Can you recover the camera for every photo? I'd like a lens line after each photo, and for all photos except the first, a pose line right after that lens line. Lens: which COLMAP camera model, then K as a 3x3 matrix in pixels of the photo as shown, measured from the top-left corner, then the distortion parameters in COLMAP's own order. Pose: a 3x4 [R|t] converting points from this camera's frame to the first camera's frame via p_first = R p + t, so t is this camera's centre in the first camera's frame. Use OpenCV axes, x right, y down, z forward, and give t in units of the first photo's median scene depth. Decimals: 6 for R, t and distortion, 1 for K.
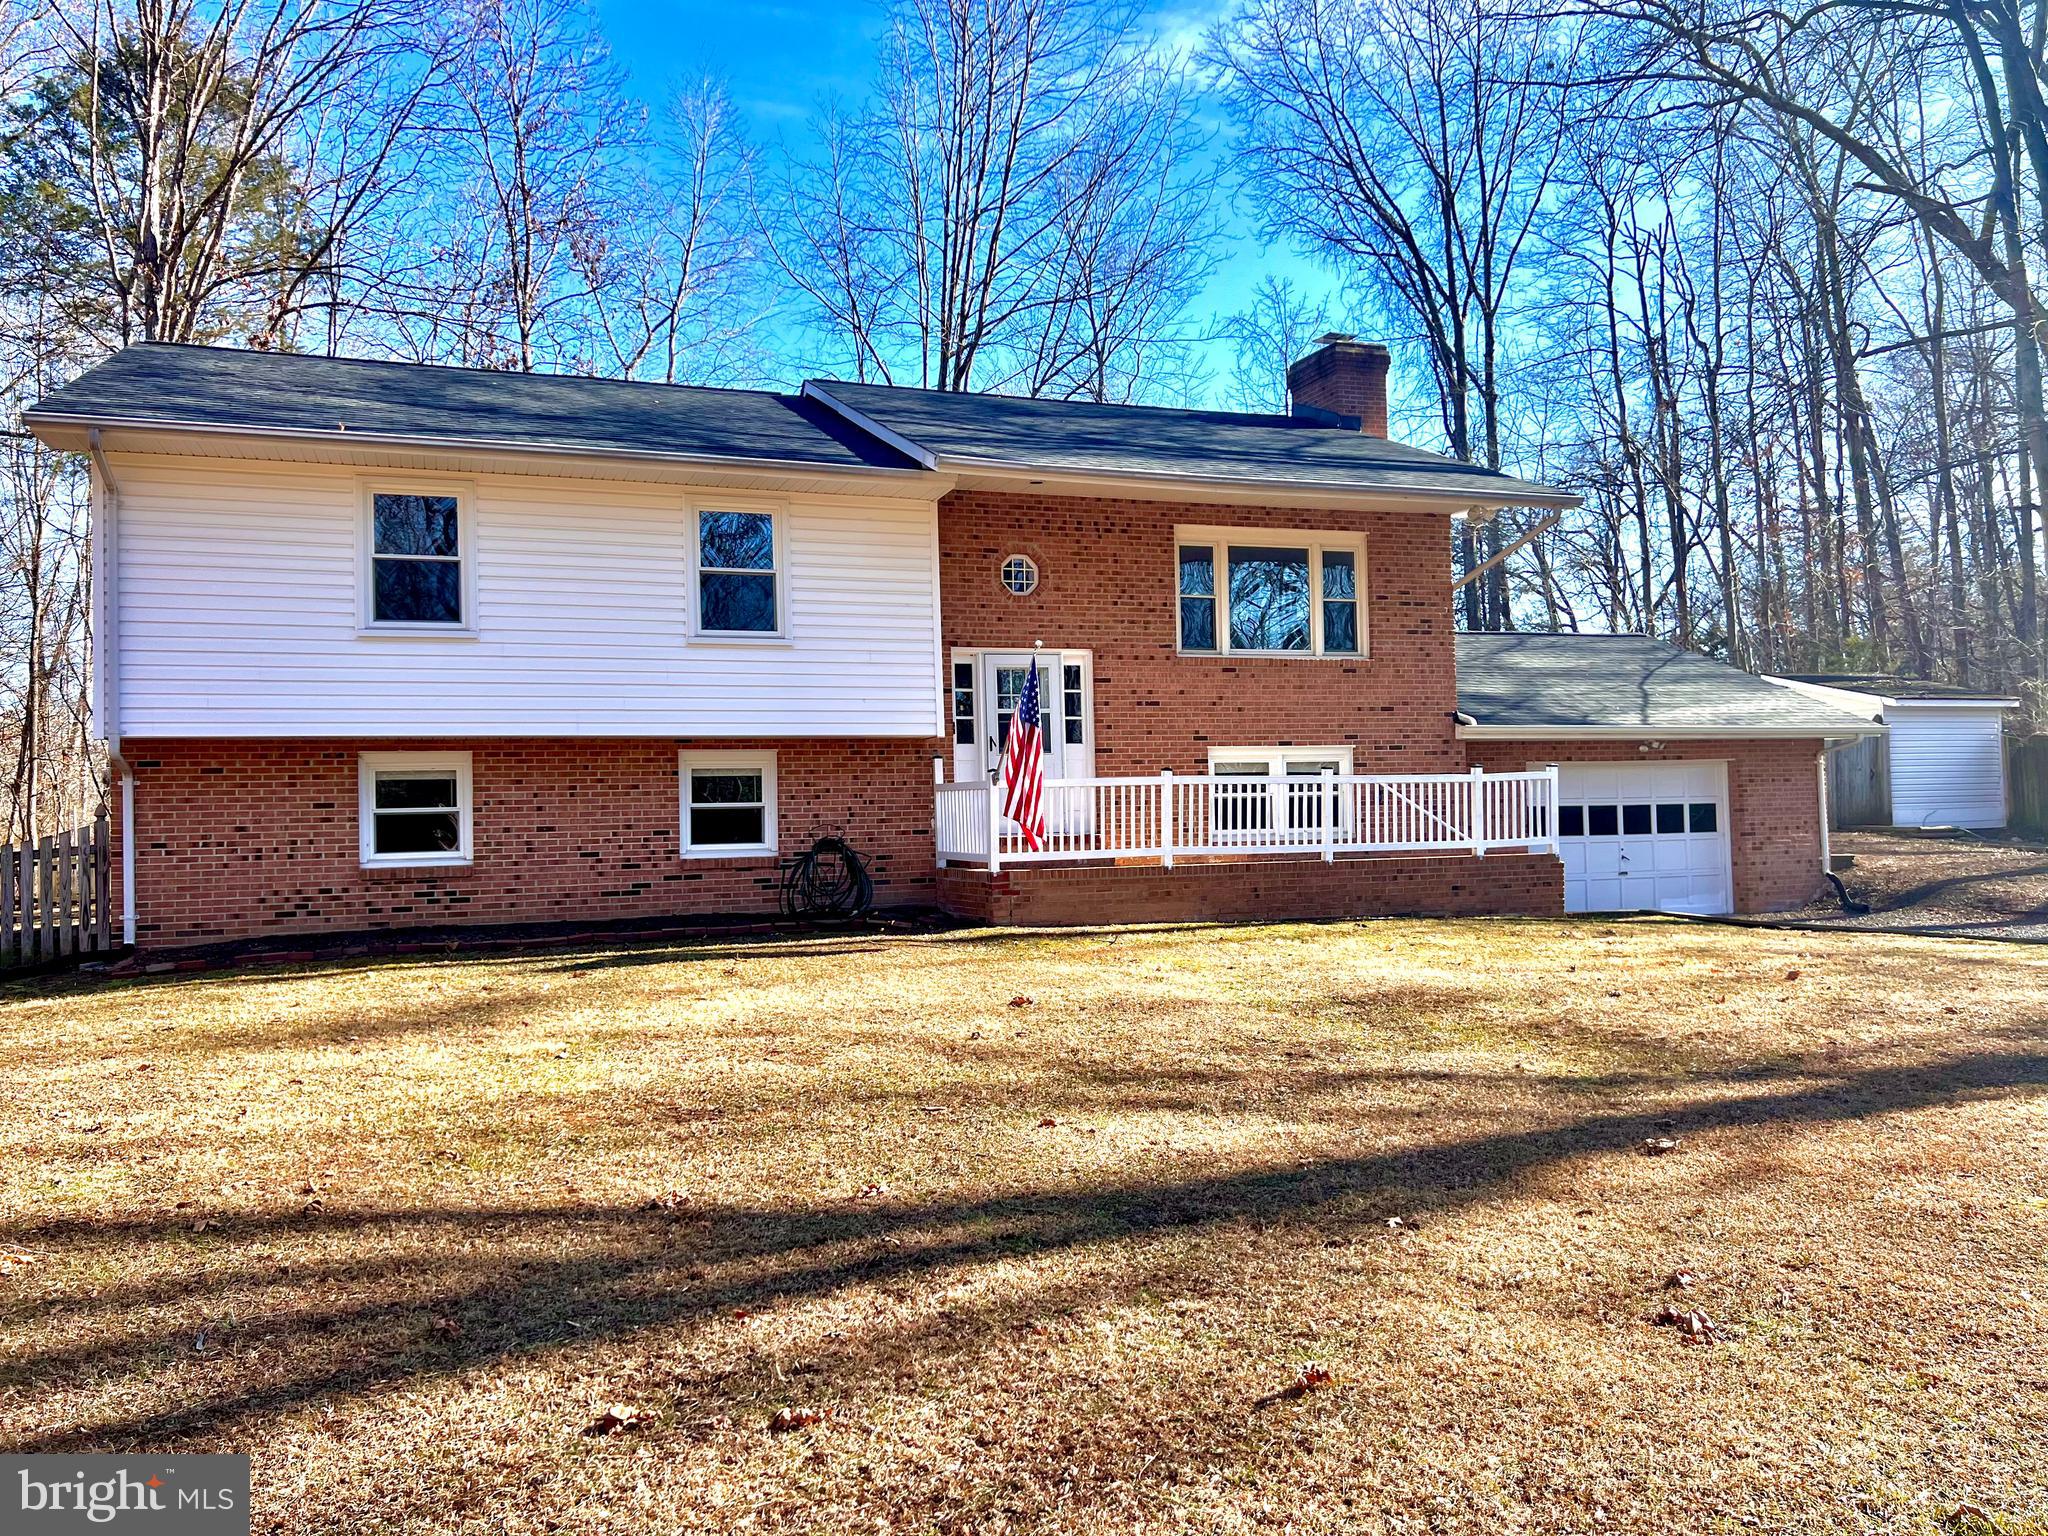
lens RADIAL K [[1537.6, 0, 1014.0], [0, 1537.6, 778.2], [0, 0, 1]] dist [0.018278, -0.000436]
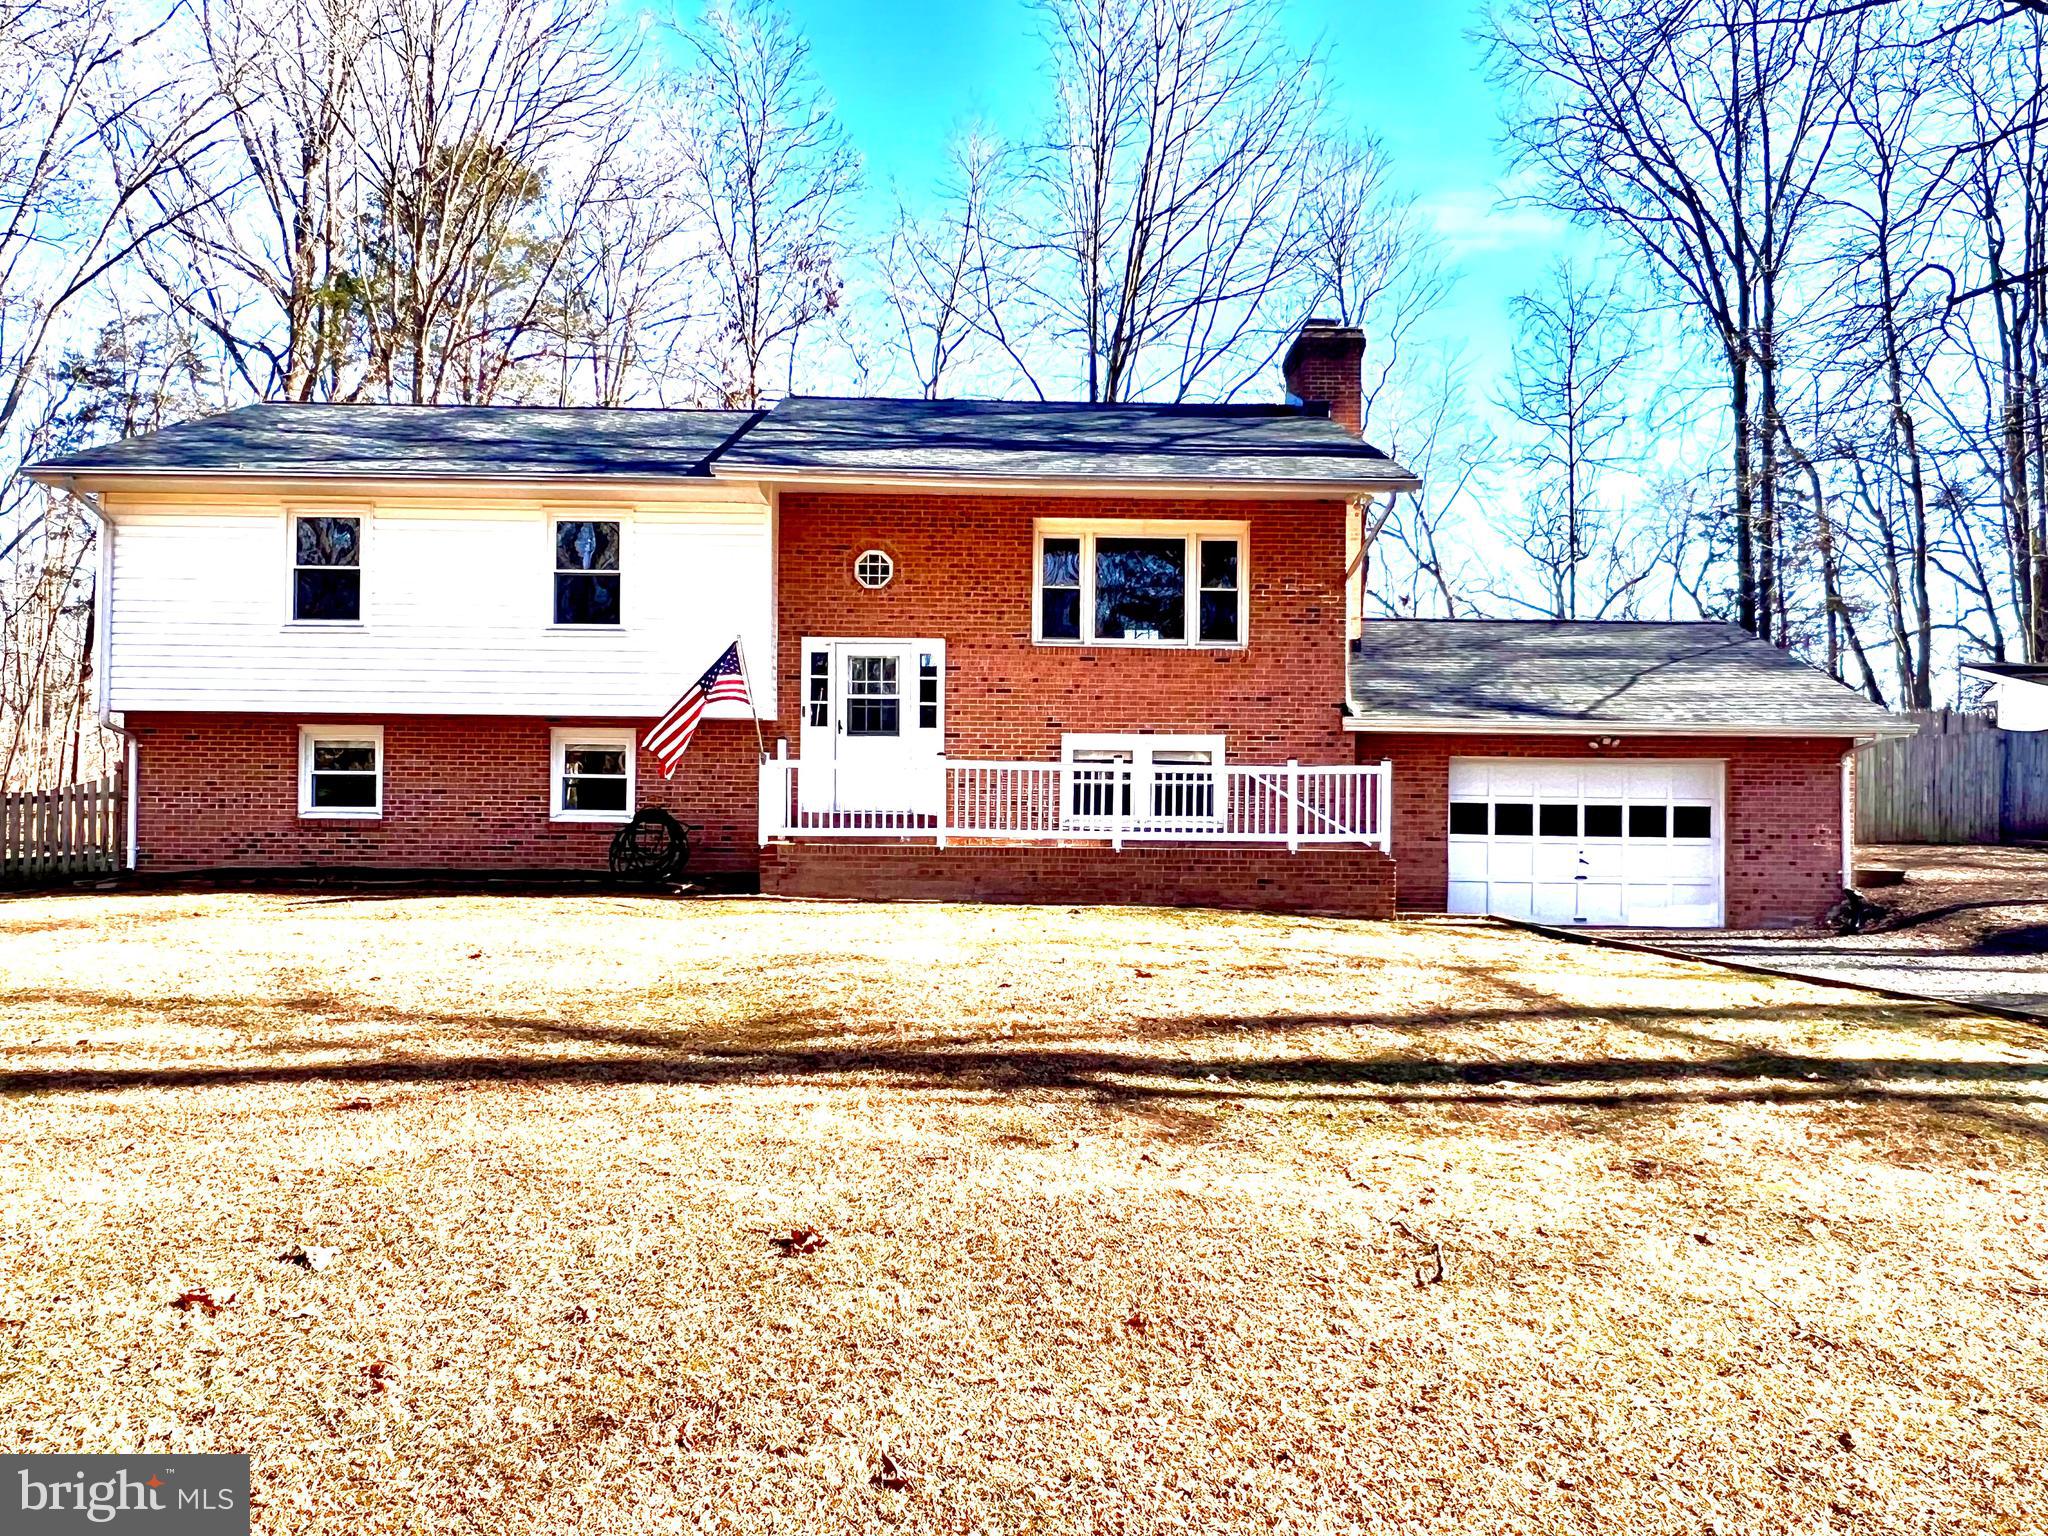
lens RADIAL K [[1403.7, 0, 1024.0], [0, 1403.7, 768.0], [0, 0, 1]] dist [-0.041098, 0.000504]
pose [[0.945045, 0.026169, -0.325891, 0.414791], [-0.024162, 0.999656, 0.010206, -0.006409], [0.326046, -0.001771, 0.945352, 0.108857]]
